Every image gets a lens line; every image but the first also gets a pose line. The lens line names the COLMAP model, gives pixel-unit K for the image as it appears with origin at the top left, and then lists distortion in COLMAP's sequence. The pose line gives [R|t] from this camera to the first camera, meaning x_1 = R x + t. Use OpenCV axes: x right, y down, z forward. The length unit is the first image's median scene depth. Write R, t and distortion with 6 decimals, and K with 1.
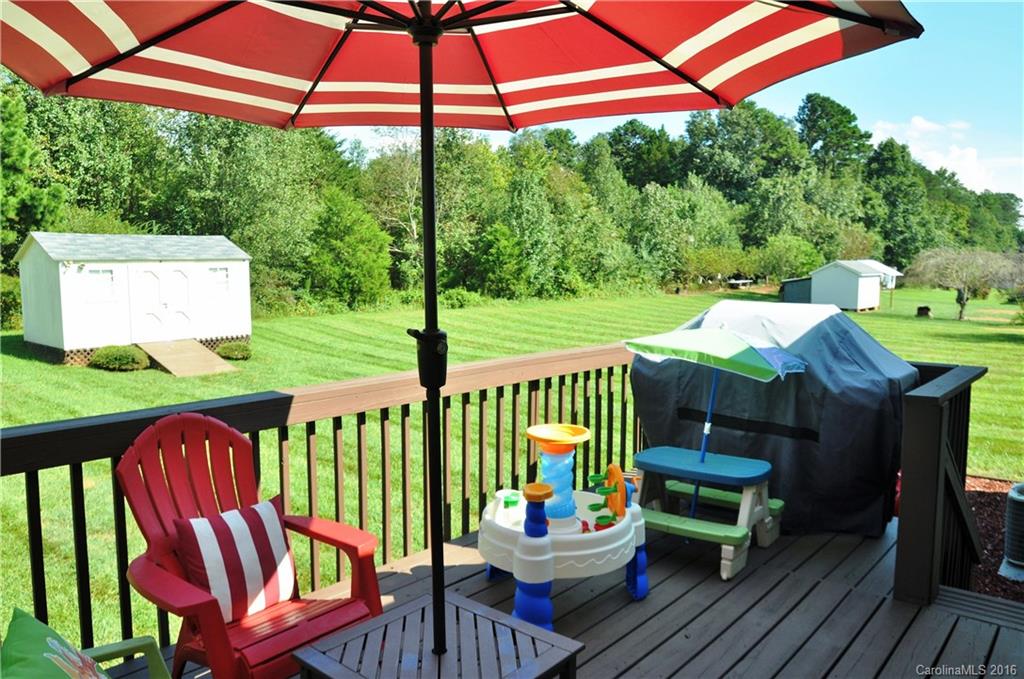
lens RADIAL K [[753.8, 0, 510.4], [0, 753.8, 341.4], [0, 0, 1]] dist [-0.127862, 0.083448]
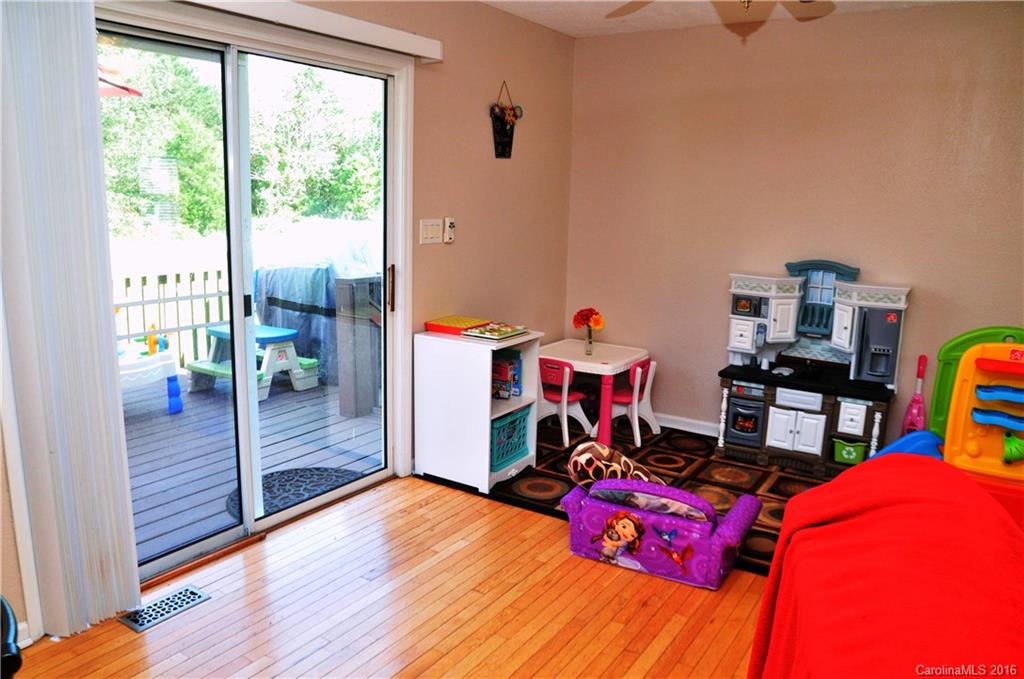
lens RADIAL K [[753.8, 0, 512.5], [0, 753.8, 341.1], [0, 0, 1]] dist [-0.127862, 0.083448]
pose [[0.990609, -0.000526, 0.136722, 0.068113], [-0.011739, 0.995973, 0.088884, 0.005806], [-0.136218, -0.089655, 0.986614, -0.061288]]
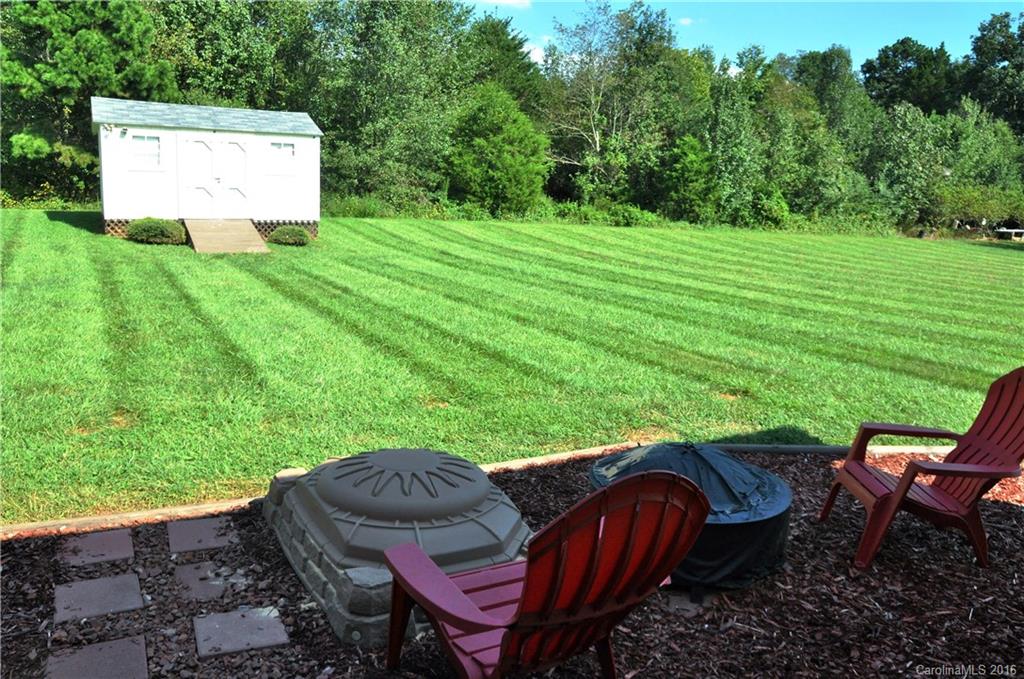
lens RADIAL K [[753.8, 0, 508.6], [0, 753.8, 343.6], [0, 0, 1]] dist [-0.127862, 0.083448]
pose [[0.941168, 0.101844, -0.322227, 0.111854], [-0.076309, 0.992928, 0.090944, 0.024826], [0.329211, -0.061005, 0.942284, 0.138412]]
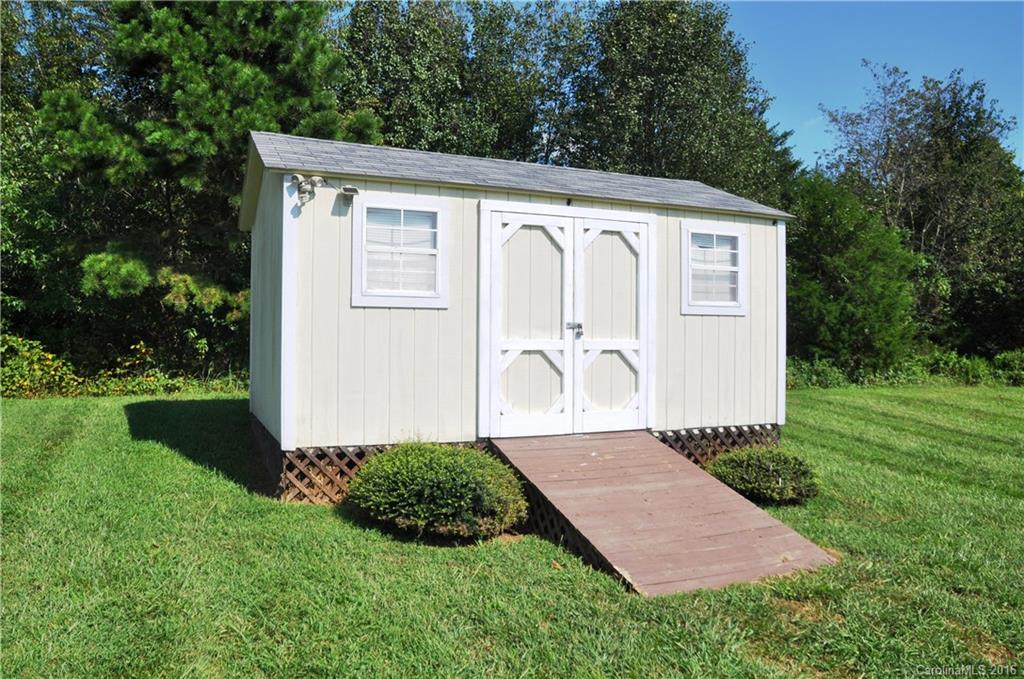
lens RADIAL K [[753.8, 0, 506.6], [0, 753.8, 335.7], [0, 0, 1]] dist [-0.127862, 0.083448]
pose [[0.898037, 0.001542, -0.439918, -0.200769], [-0.053244, 0.993024, -0.105210, -0.004523], [0.436687, 0.117905, 0.891854, 0.393408]]
